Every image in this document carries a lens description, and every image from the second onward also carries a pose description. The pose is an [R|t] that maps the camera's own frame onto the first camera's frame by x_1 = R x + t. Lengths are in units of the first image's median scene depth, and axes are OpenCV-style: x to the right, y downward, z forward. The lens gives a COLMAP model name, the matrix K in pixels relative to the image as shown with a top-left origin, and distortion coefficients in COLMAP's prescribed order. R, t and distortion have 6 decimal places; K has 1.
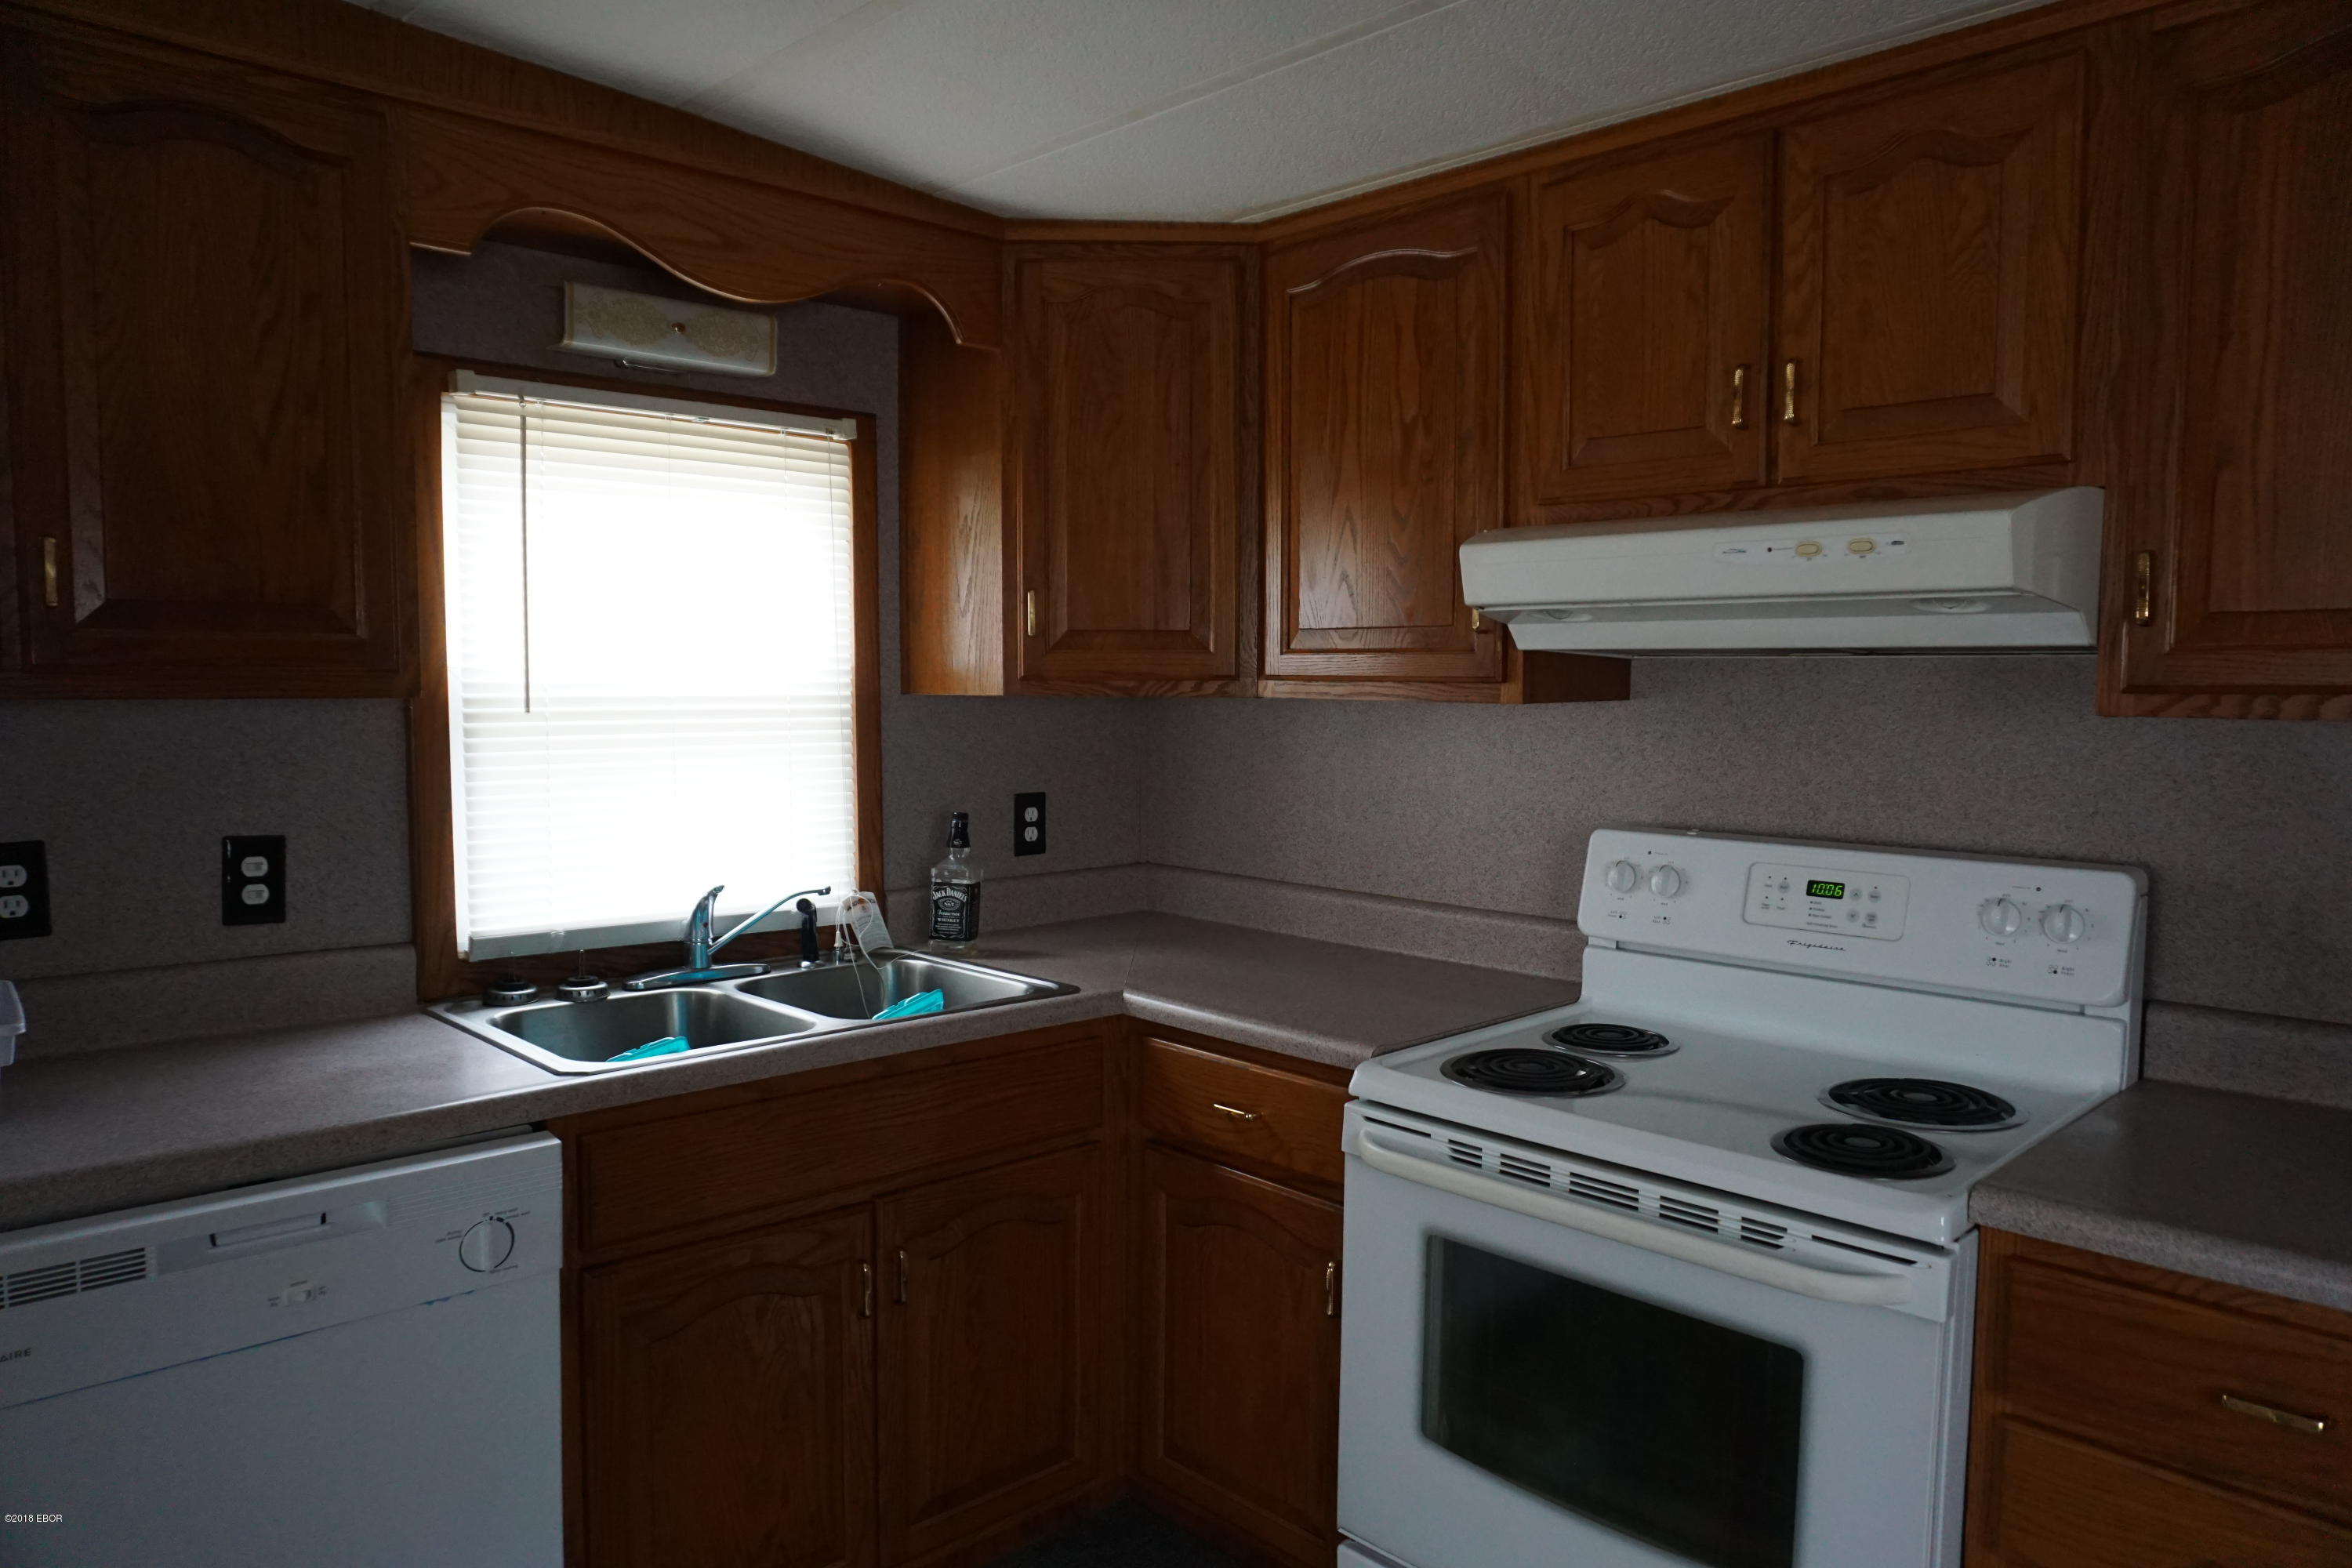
lens RADIAL K [[1578.2, 0, 1173.7], [0, 1578.2, 802.9], [0, 0, 1]] dist [-0.052858, 0.038887]
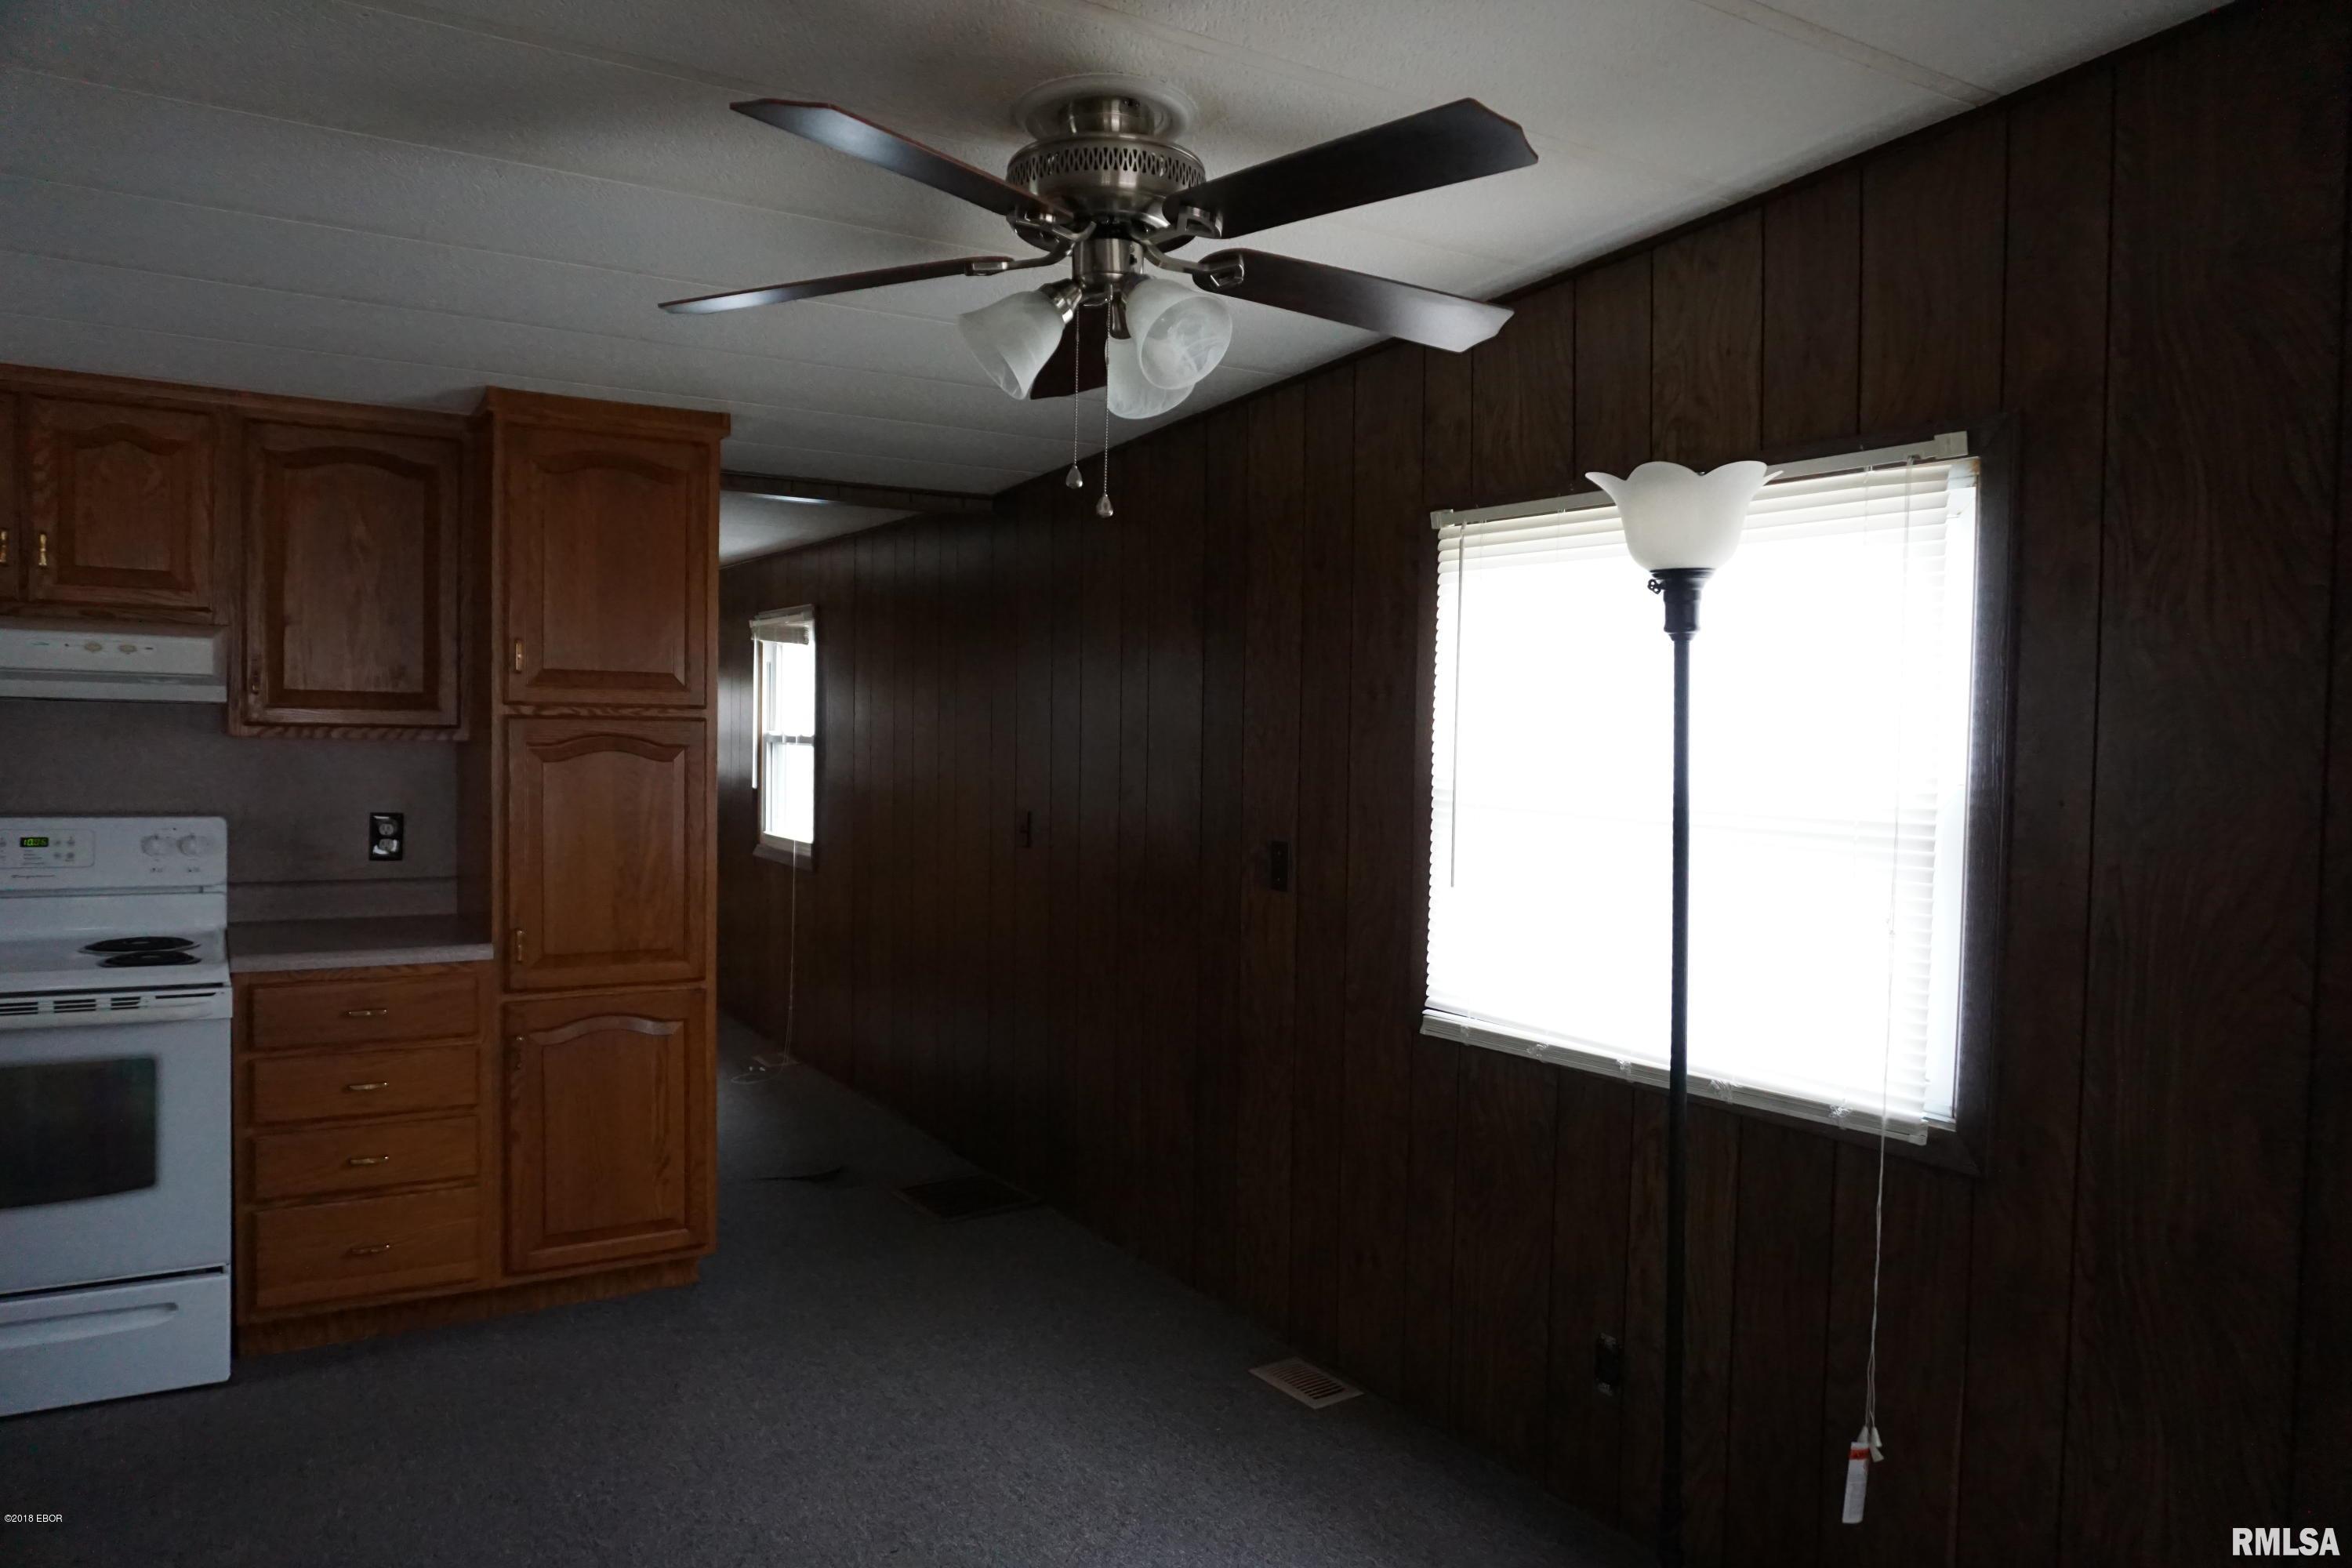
lens RADIAL K [[1578.2, 0, 1173.7], [0, 1578.2, 802.9], [0, 0, 1]] dist [-0.052858, 0.038887]
pose [[0.227328, -0.039410, 0.973021, -1.013685], [0.052598, 0.998219, 0.028142, 0.035438], [-0.972397, 0.044782, 0.228996, -0.608985]]
